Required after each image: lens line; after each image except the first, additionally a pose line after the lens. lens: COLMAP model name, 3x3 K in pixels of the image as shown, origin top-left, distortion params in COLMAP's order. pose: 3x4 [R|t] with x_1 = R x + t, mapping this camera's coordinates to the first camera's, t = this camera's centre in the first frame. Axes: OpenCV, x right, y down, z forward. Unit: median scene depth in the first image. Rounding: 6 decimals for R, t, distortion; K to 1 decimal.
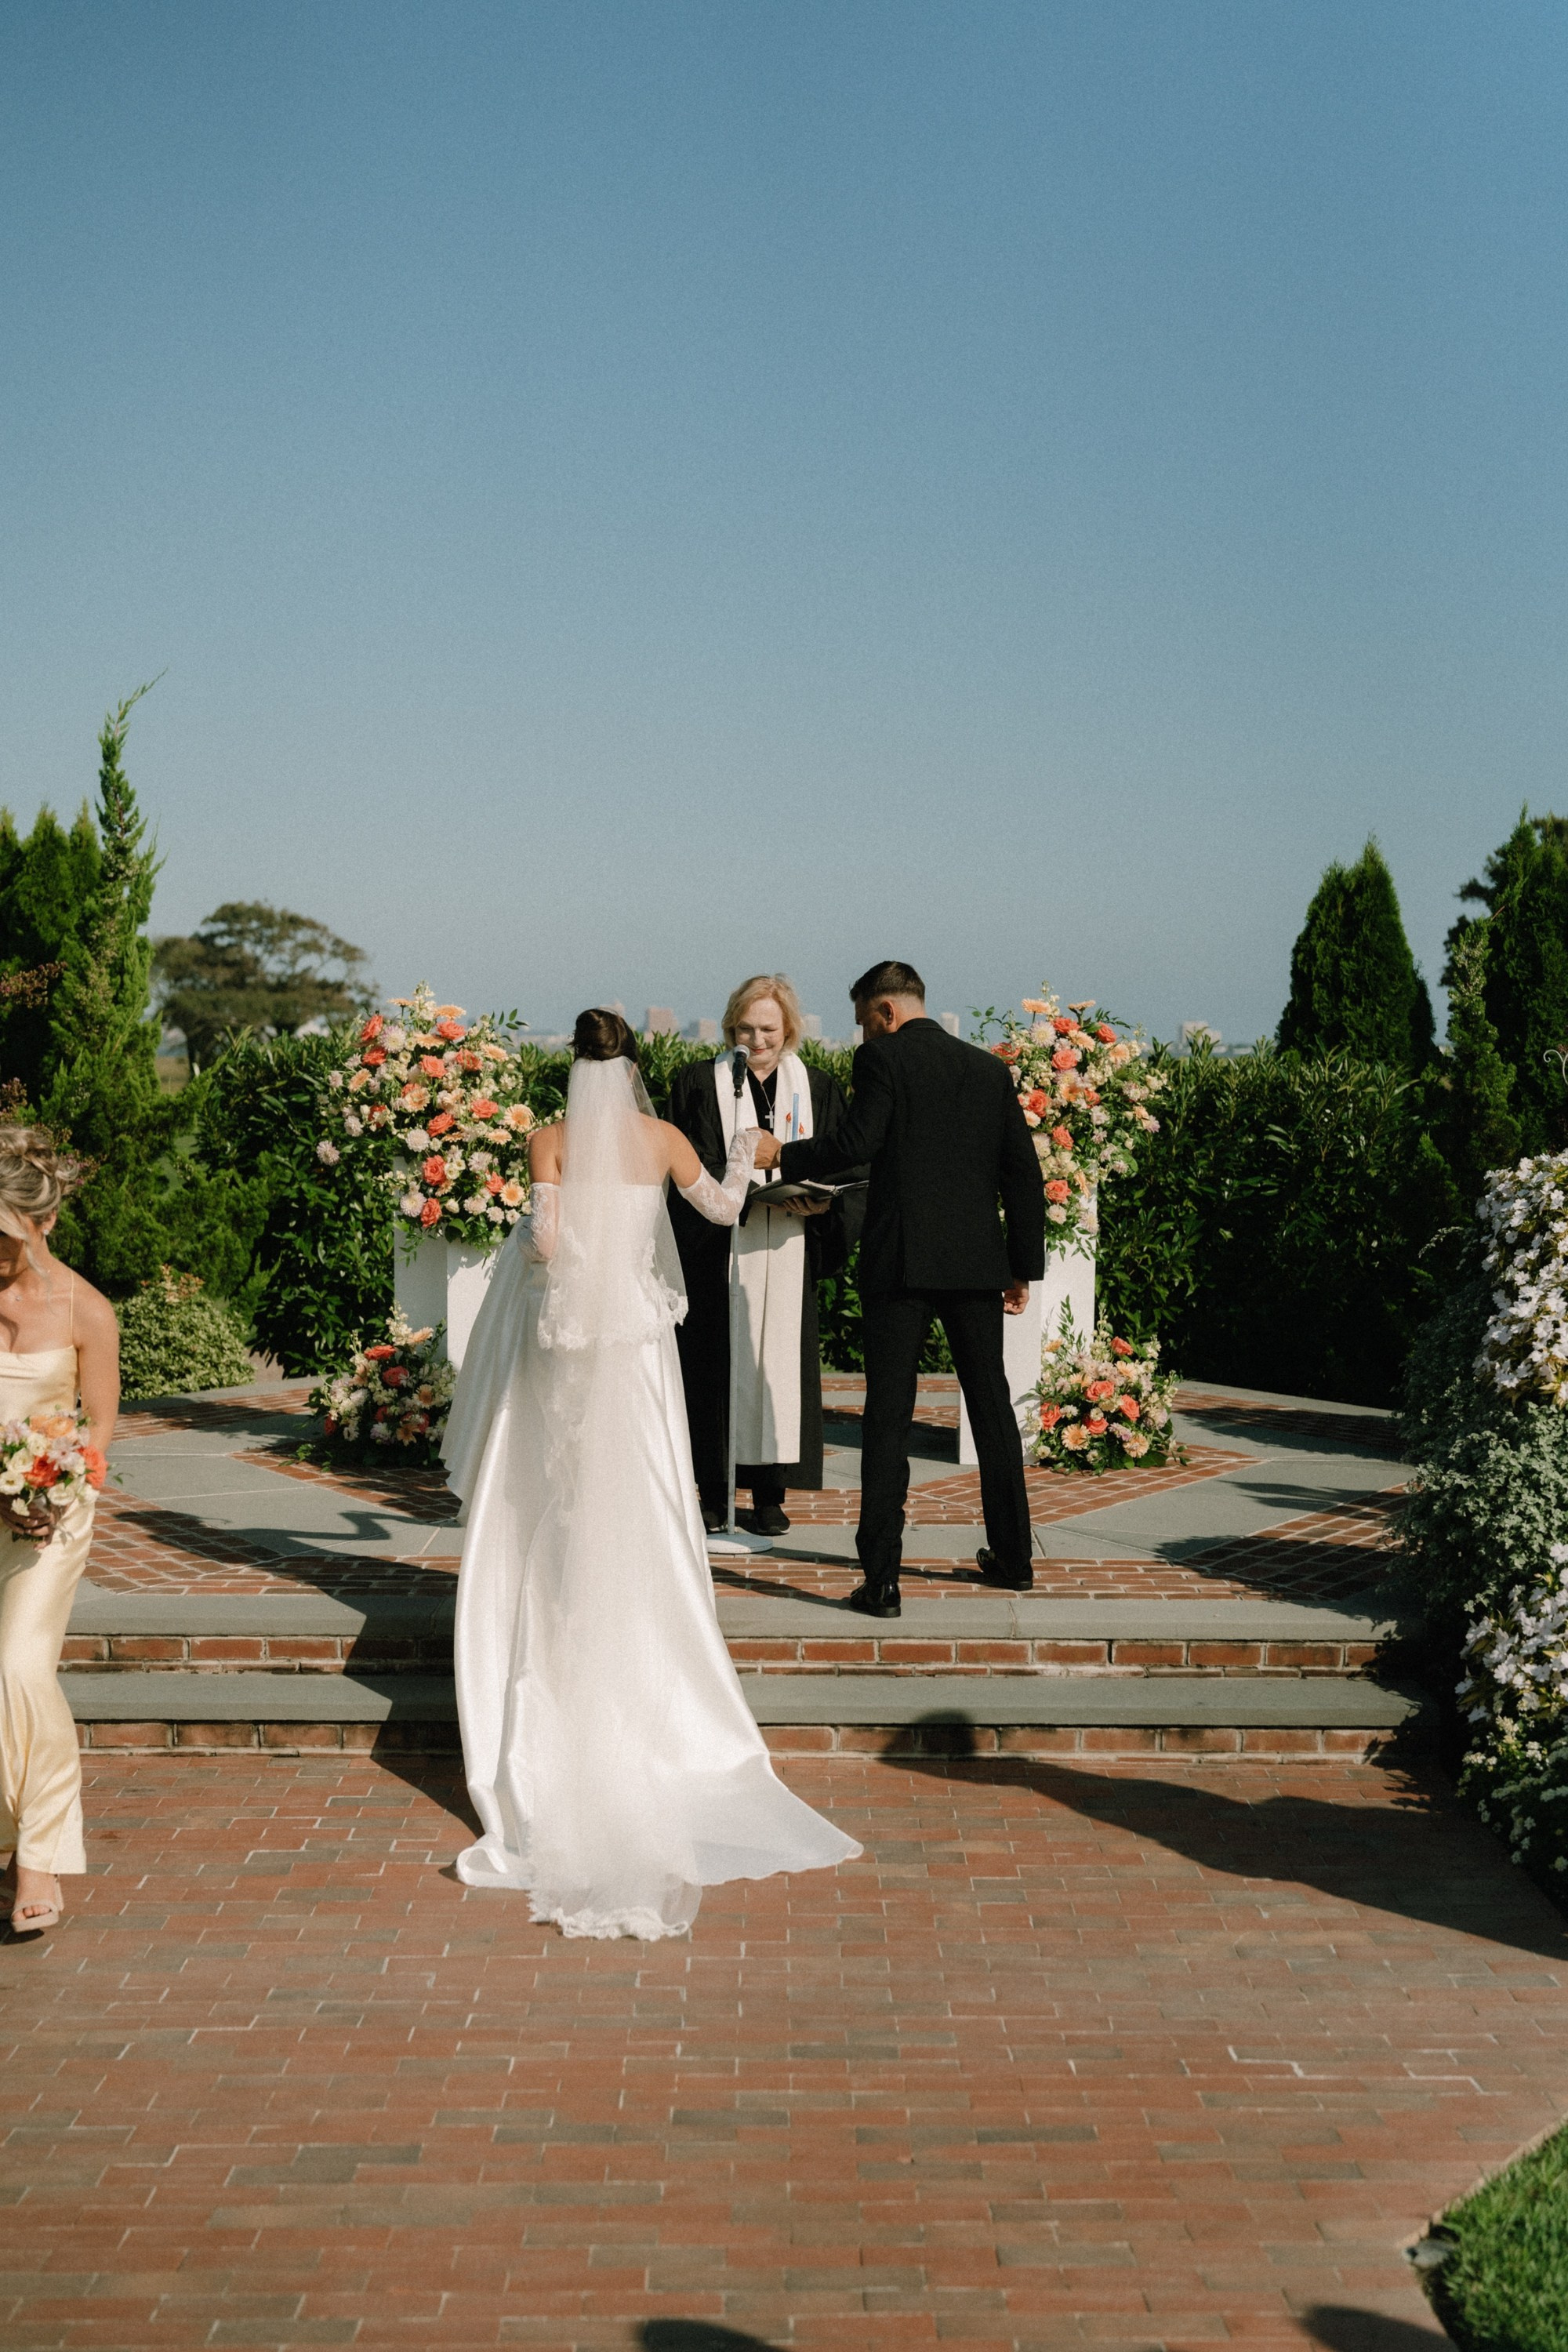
lens RADIAL K [[3244.2, 0, 790.3], [0, 3244.2, 1173.8], [0, 0, 1]] dist [-0.007943, 0.012693]
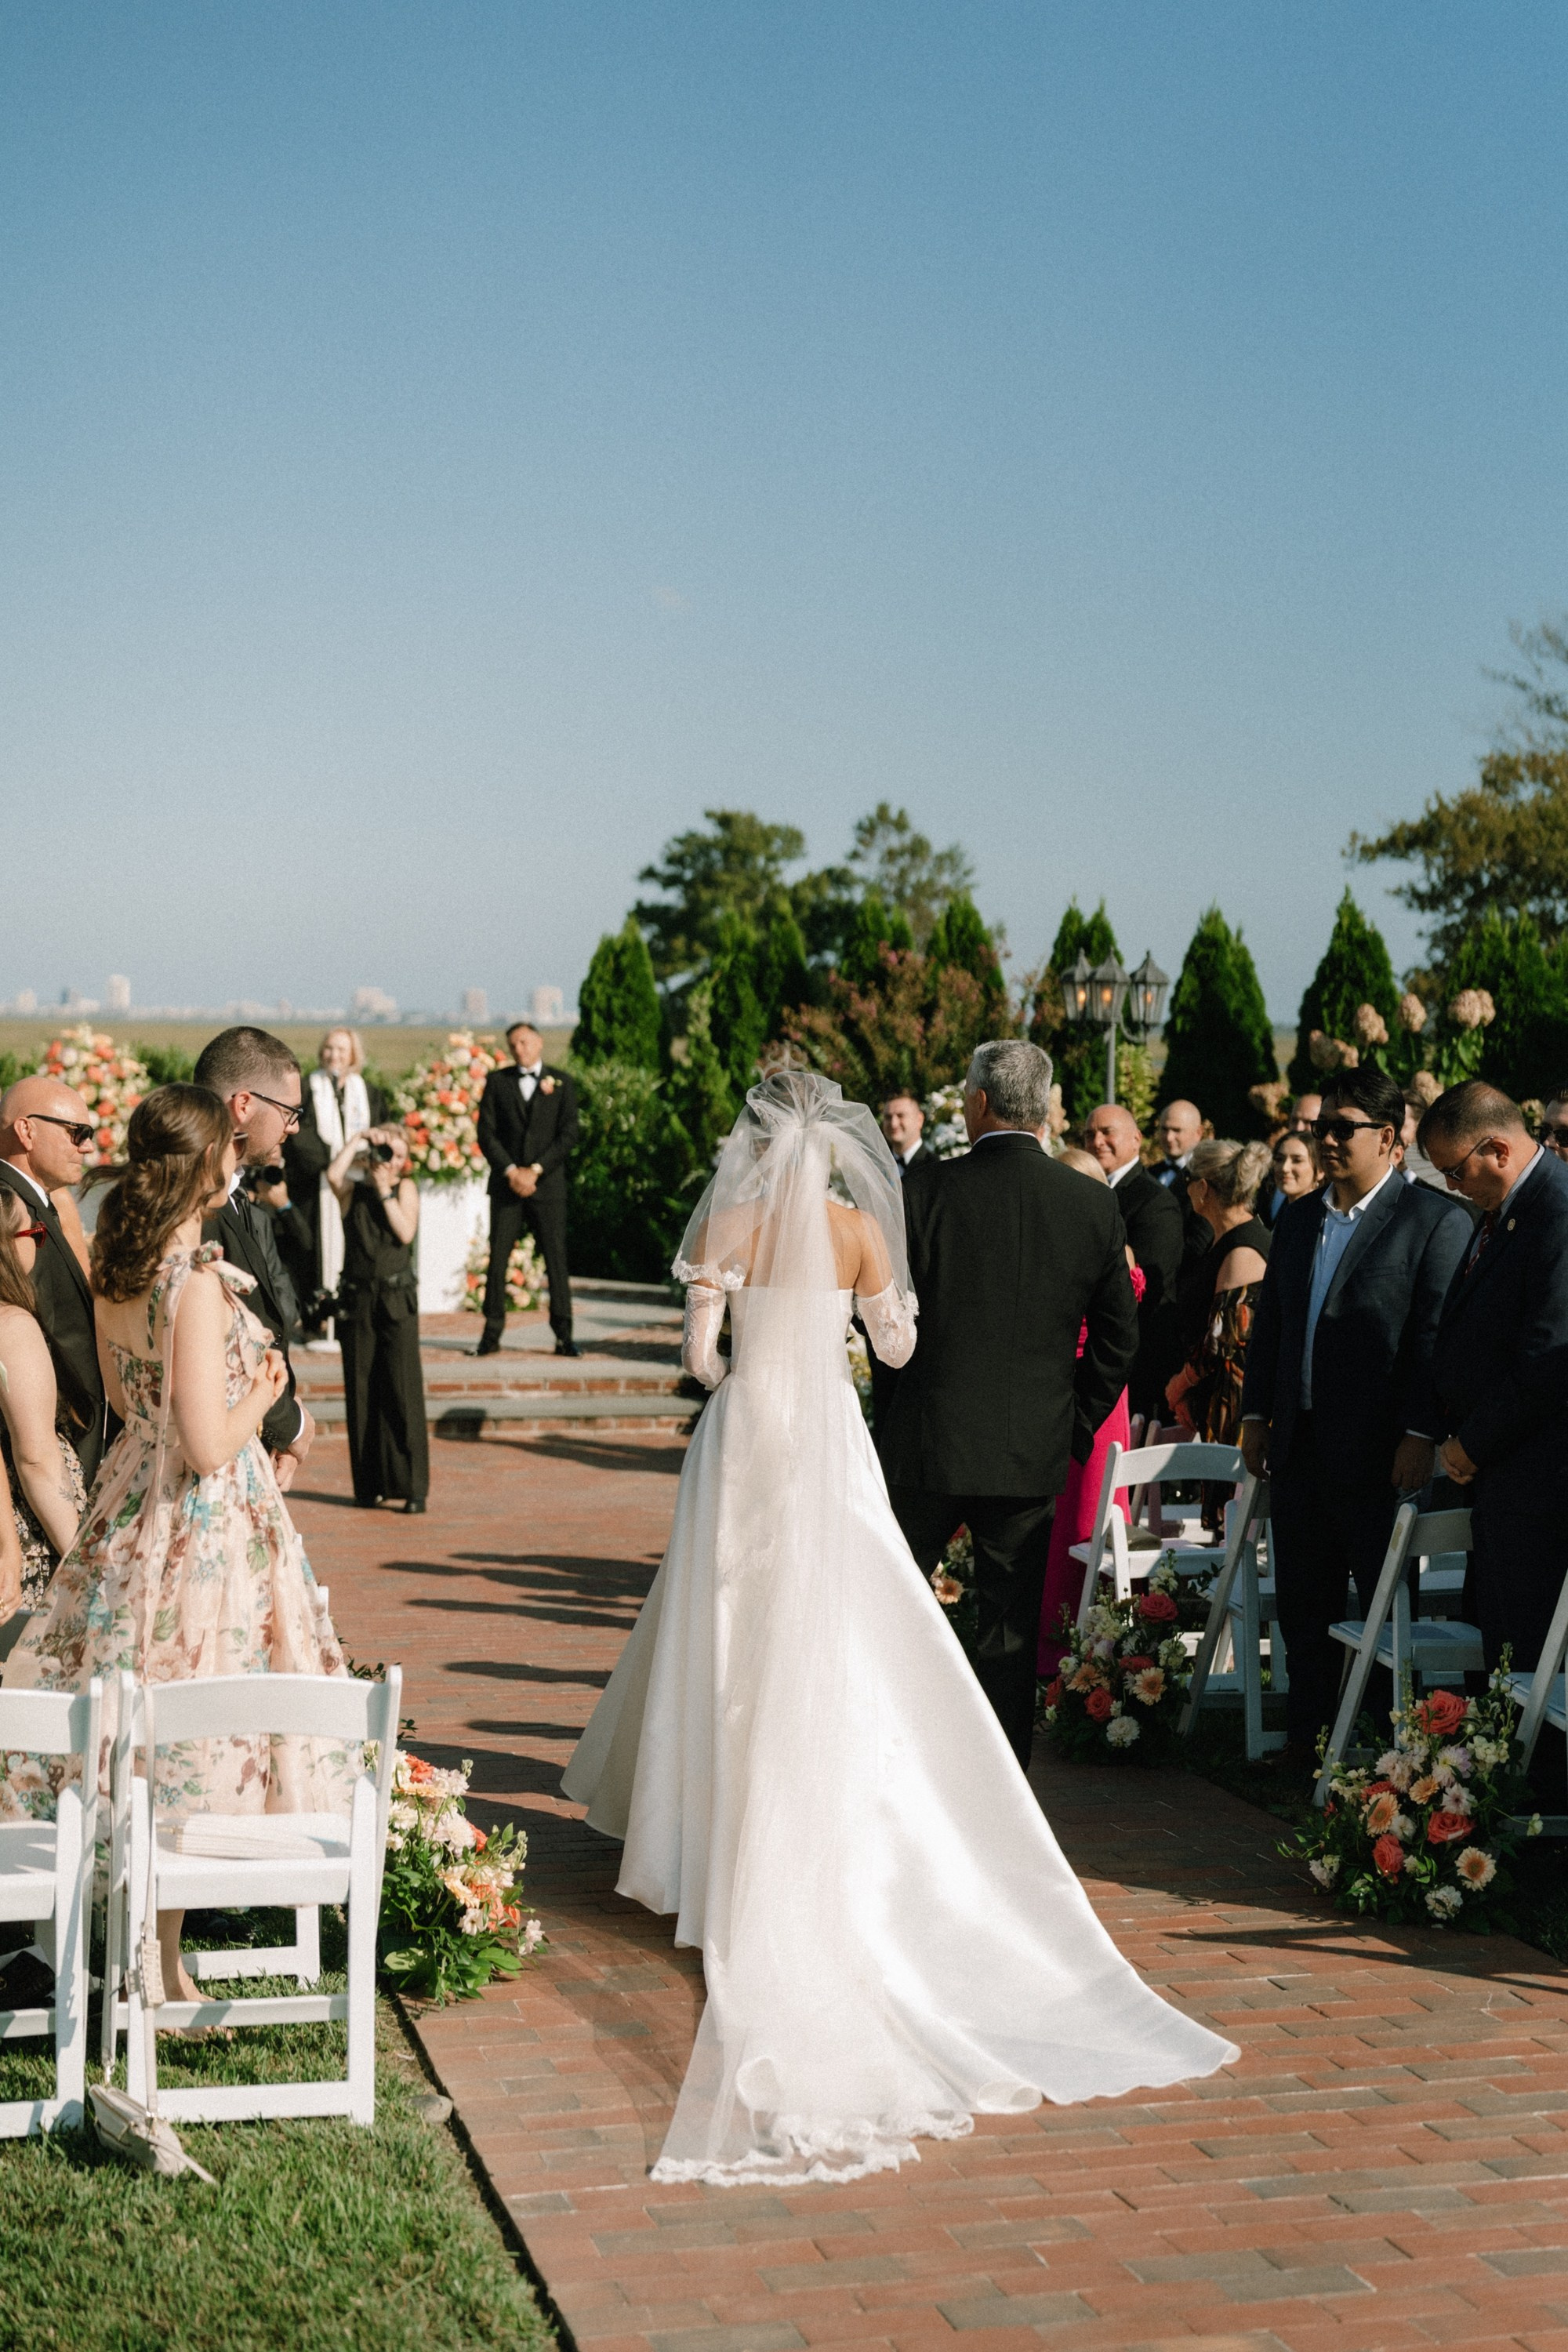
lens RADIAL K [[3287.9, 0, 826.9], [0, 3287.9, 1212.9], [0, 0, 1]] dist [-0.051229, 0.636543]
pose [[0.965175, -0.004692, 0.261563, -0.187602], [-0.001059, 0.999761, 0.021844, 0.000401], [-0.261603, -0.021360, 0.964939, -0.700235]]
